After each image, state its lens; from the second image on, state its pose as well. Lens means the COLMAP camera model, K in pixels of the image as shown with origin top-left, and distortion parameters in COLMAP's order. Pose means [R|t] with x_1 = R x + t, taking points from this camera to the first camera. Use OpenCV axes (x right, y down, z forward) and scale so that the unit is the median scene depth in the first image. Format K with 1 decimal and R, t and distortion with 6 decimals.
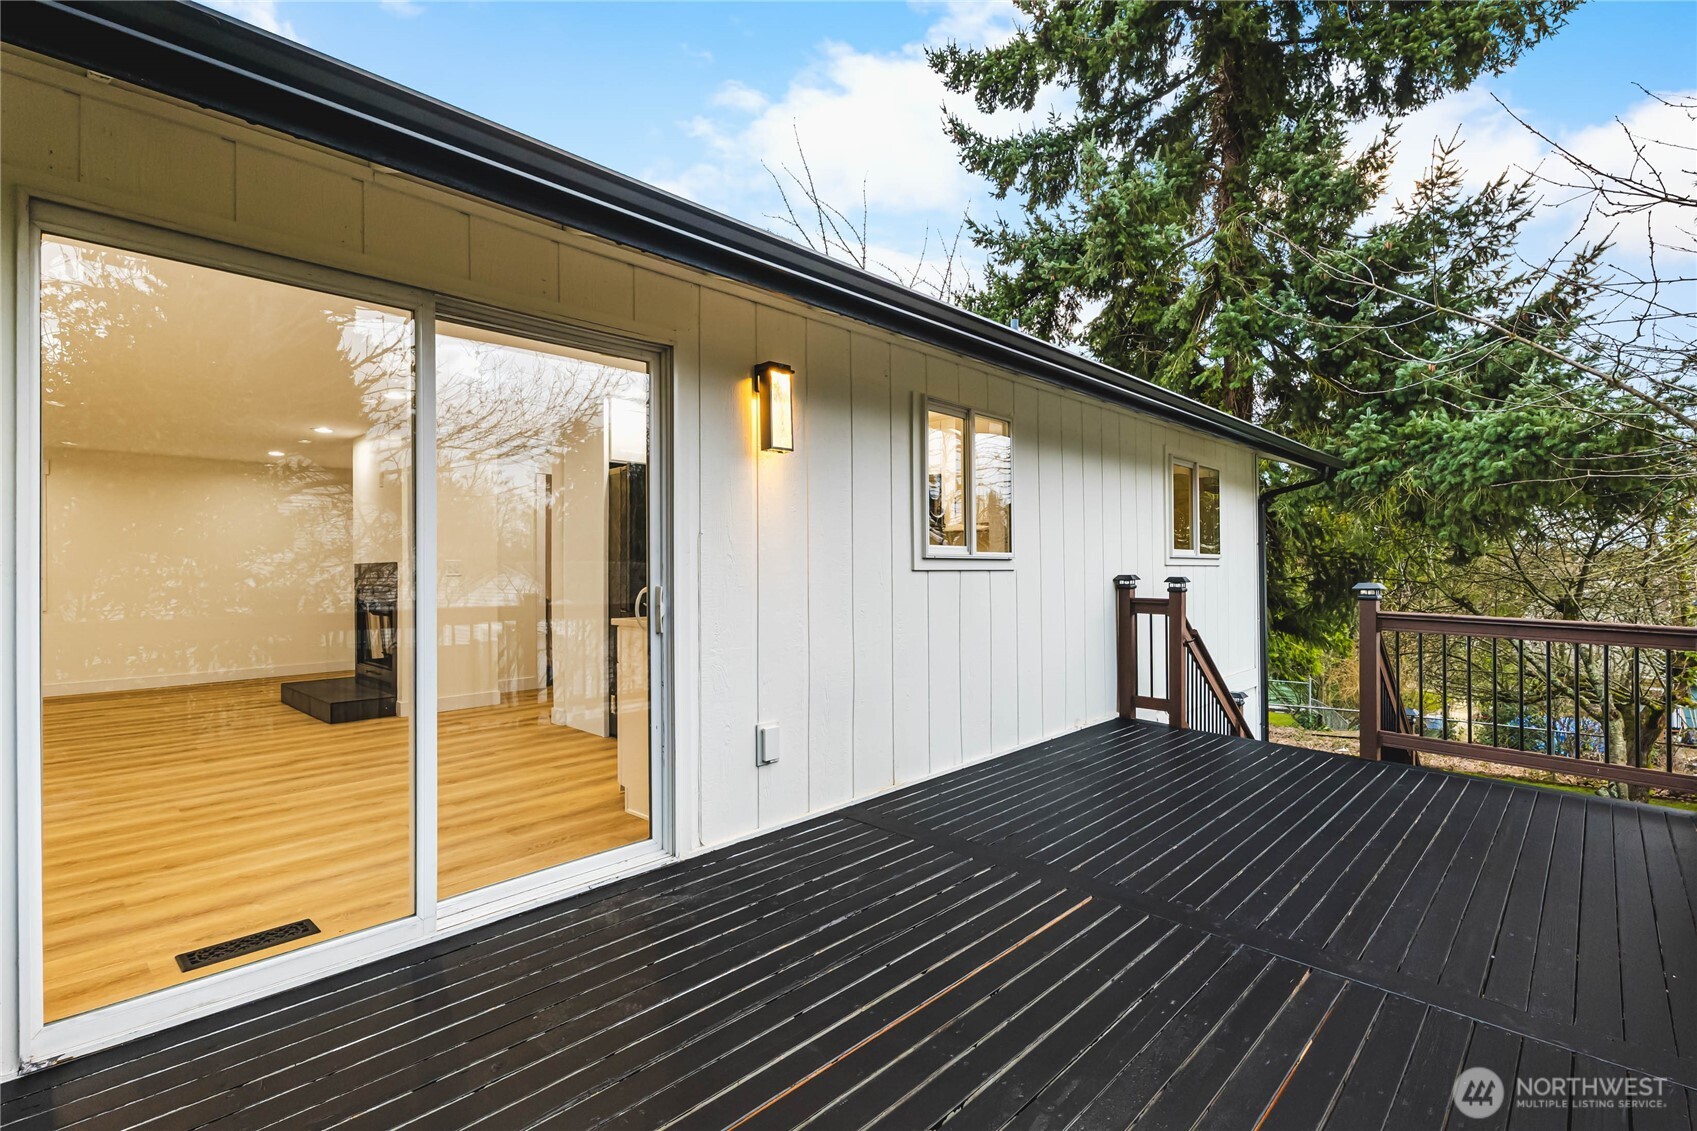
lens RADIAL K [[776.6, 0, 850.3], [0, 776.6, 565.1], [0, 0, 1]] dist [-0.010443, 0.000072]
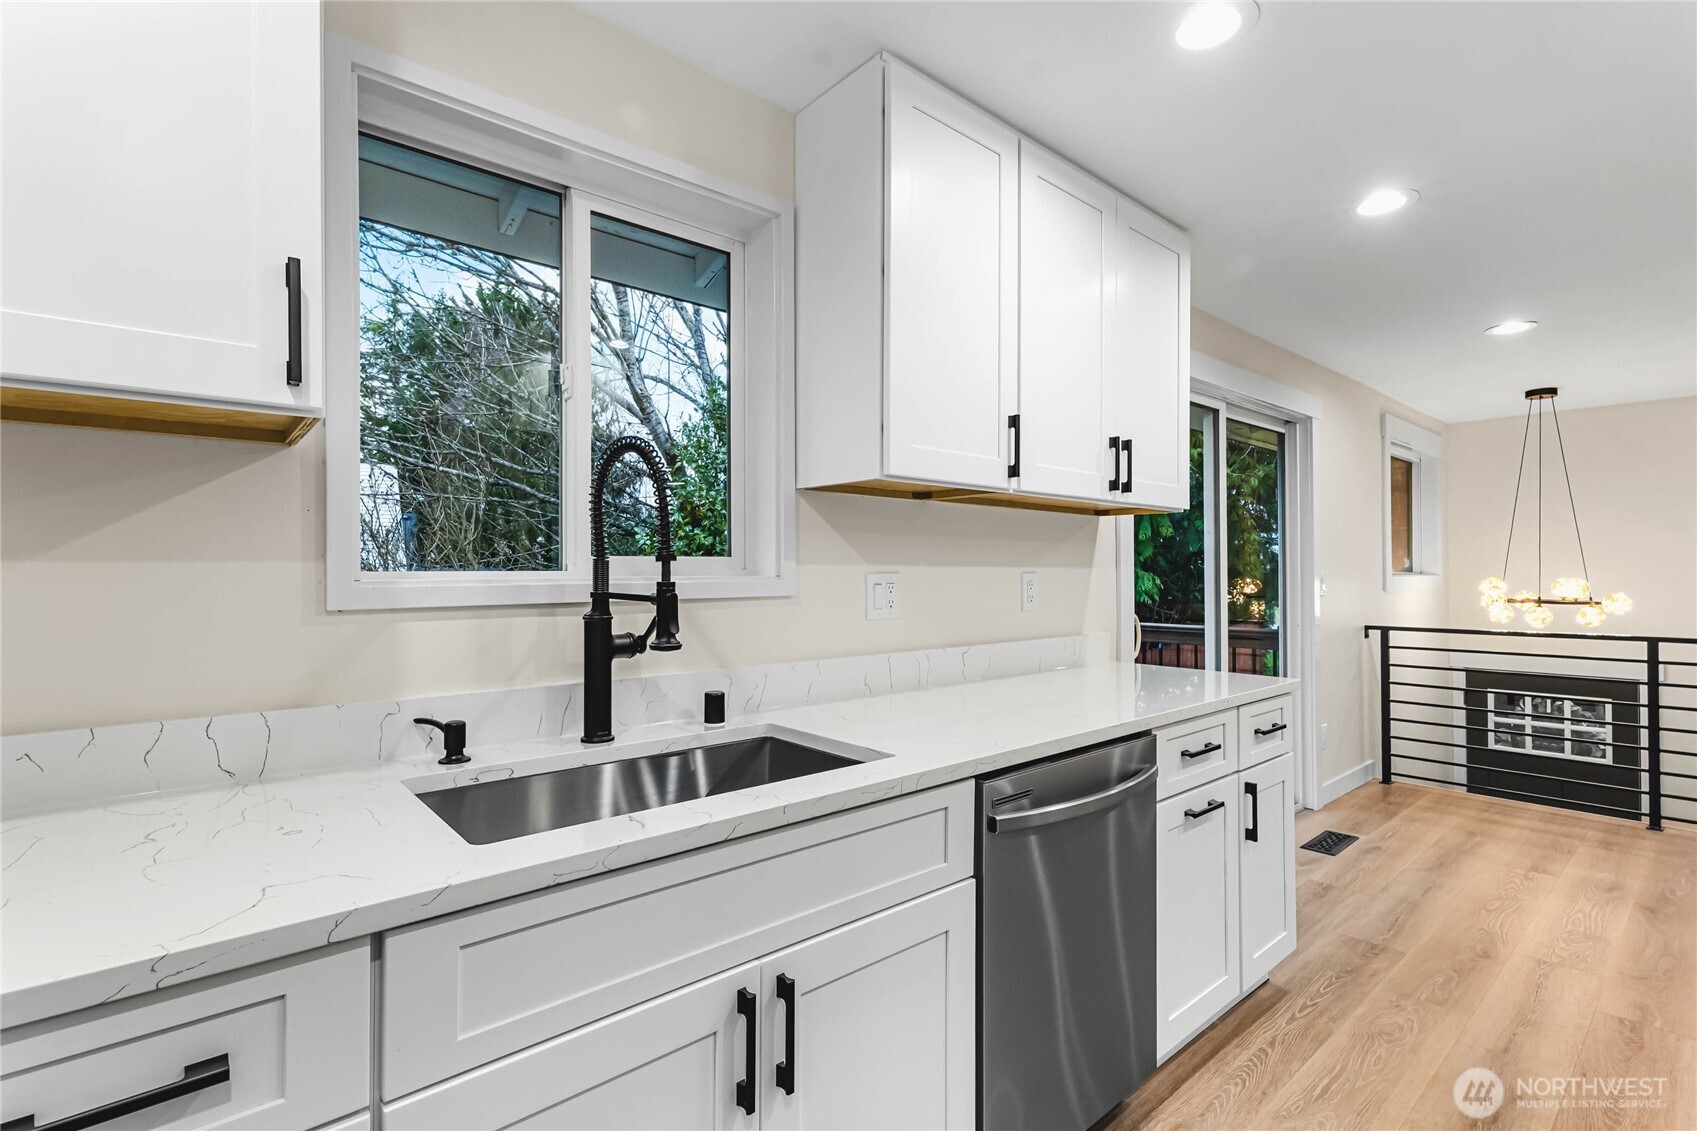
lens RADIAL K [[776.6, 0, 847.8], [0, 776.6, 565.7], [0, 0, 1]] dist [-0.010443, 0.000072]
pose [[-0.995156, 0.016125, 0.096974, -0.029857], [0.014475, 0.999739, -0.017696, -0.009110], [-0.097234, -0.016207, -0.995130, 2.010571]]
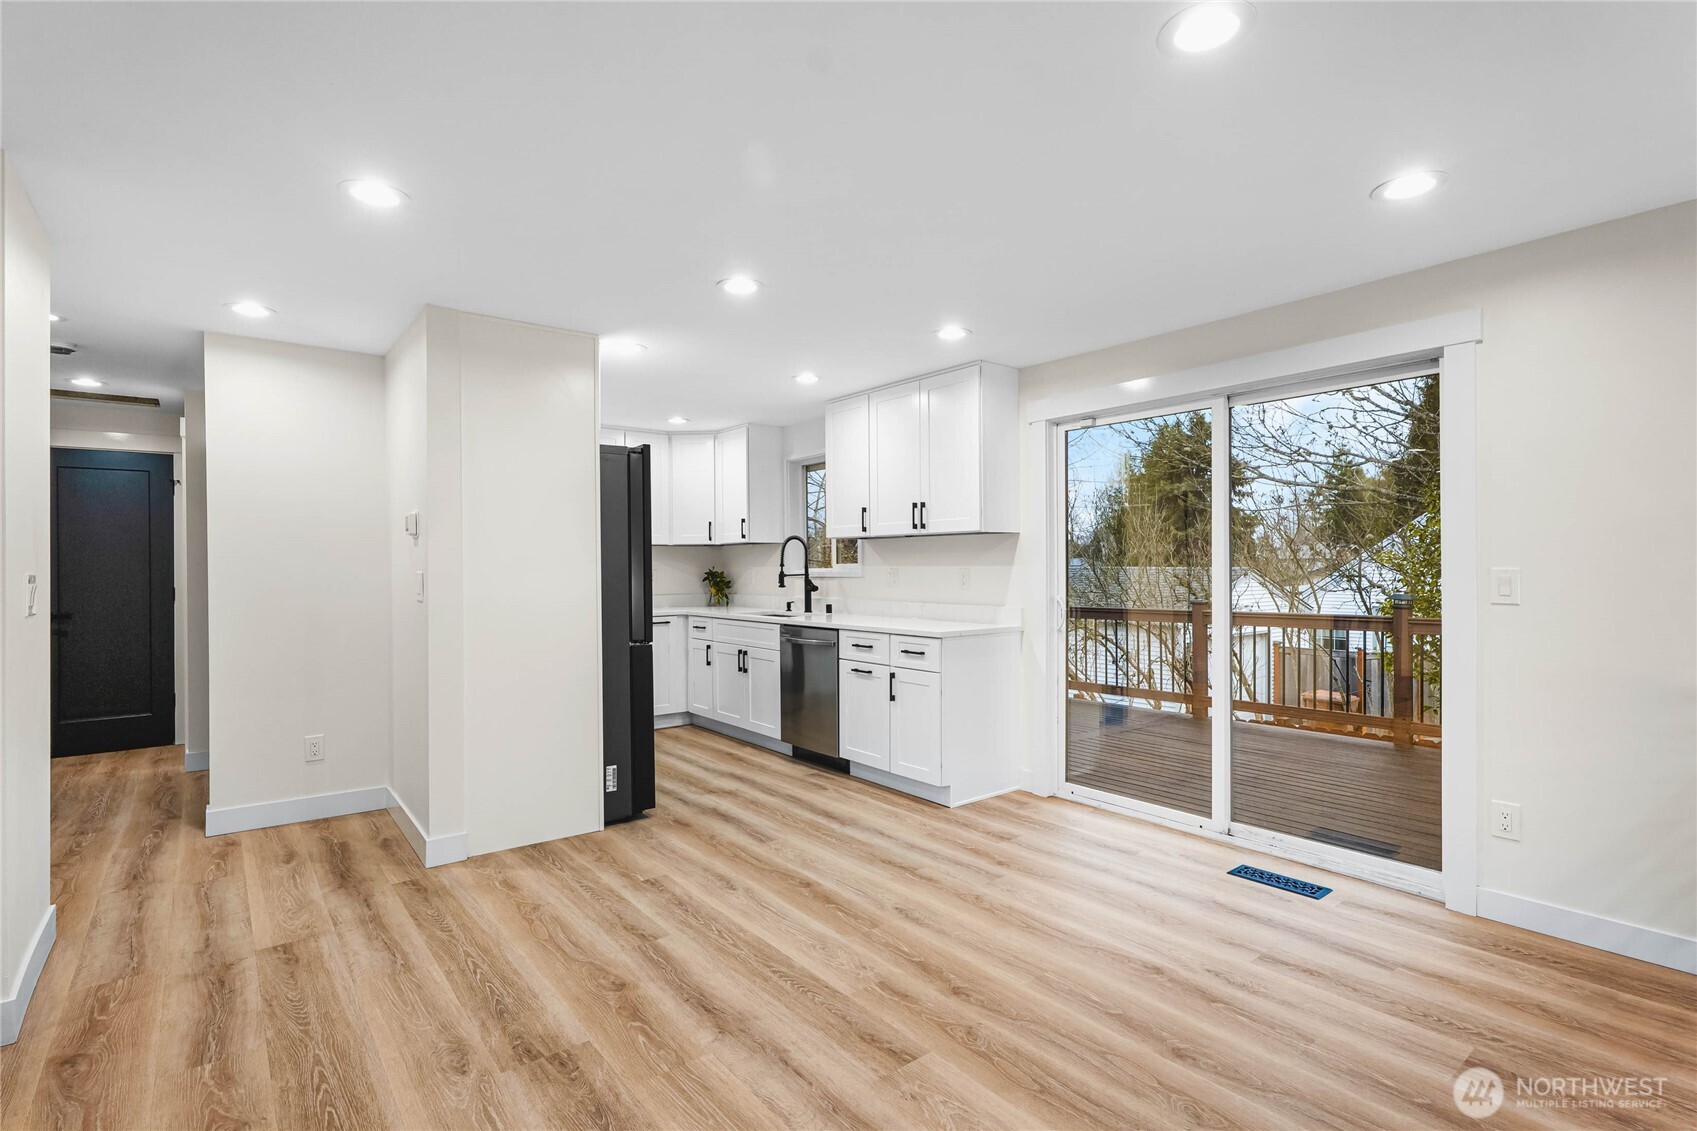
lens RADIAL K [[843.9, 0, 849.4], [0, 843.9, 568.3], [0, 0, 1]] dist [-0.003841, -0.000316]
pose [[0.134096, 0.007362, 0.990941, -1.771011], [-0.001630, 0.999973, -0.007208, -0.001689], [-0.990967, -0.000649, 0.134104, 1.197041]]
